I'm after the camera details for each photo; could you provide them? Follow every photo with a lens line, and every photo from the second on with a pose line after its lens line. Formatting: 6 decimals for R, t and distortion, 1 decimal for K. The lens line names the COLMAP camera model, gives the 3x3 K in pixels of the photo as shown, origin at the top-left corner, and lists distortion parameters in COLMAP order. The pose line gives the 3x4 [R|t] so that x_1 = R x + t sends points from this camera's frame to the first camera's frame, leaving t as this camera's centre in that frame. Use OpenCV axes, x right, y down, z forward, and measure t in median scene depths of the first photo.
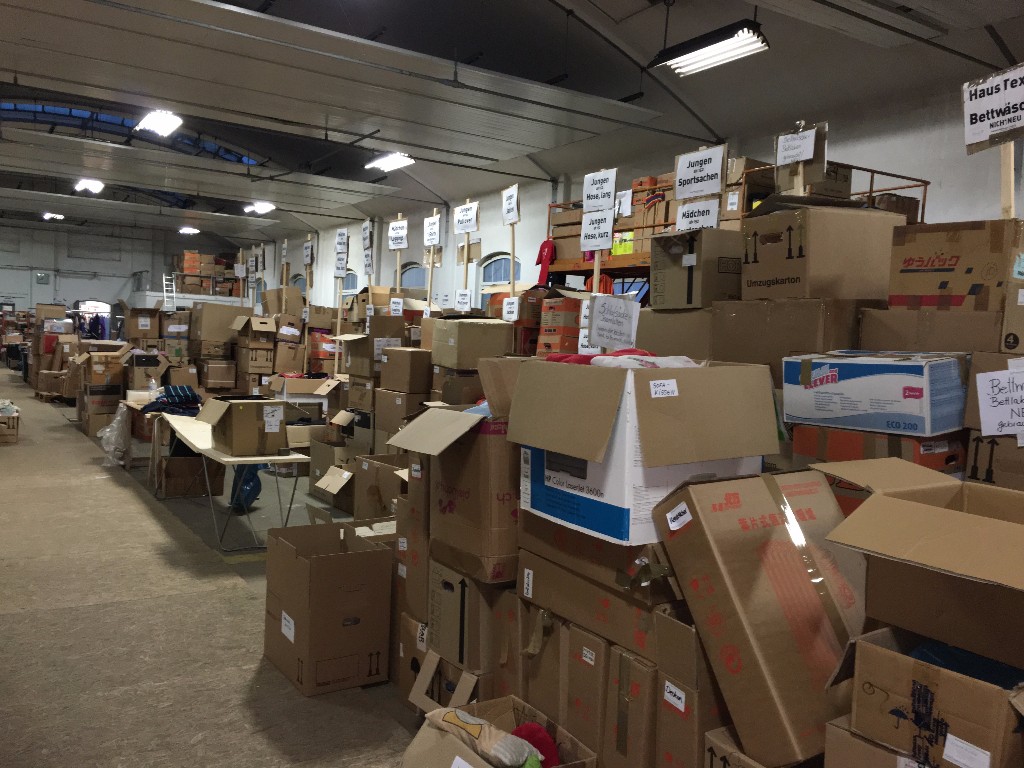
lens RADIAL K [[875.5, 0, 512.0], [0, 875.5, 384.0], [0, 0, 1]] dist [0.065122, -0.013275]
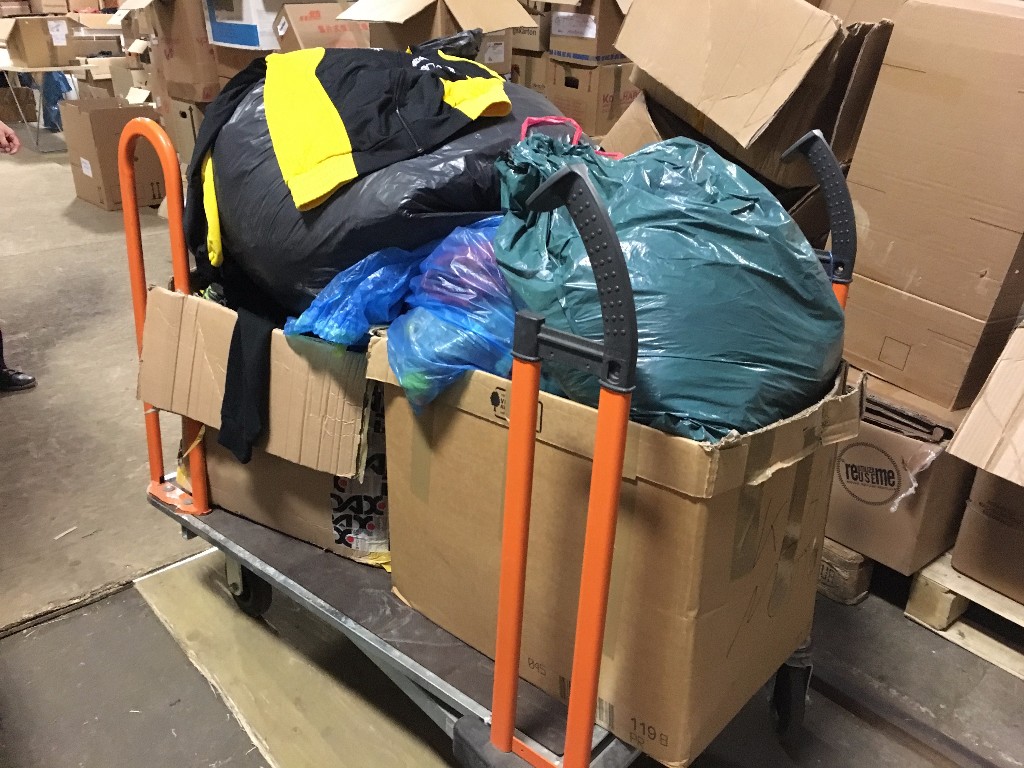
lens RADIAL K [[875.5, 0, 512.0], [0, 875.5, 384.0], [0, 0, 1]] dist [0.065122, -0.013275]
pose [[0.989269, -0.088080, 0.116569, 0.265418], [0.041495, 0.934374, 0.353870, 0.150704], [-0.140088, -0.345235, 0.928002, -0.633862]]
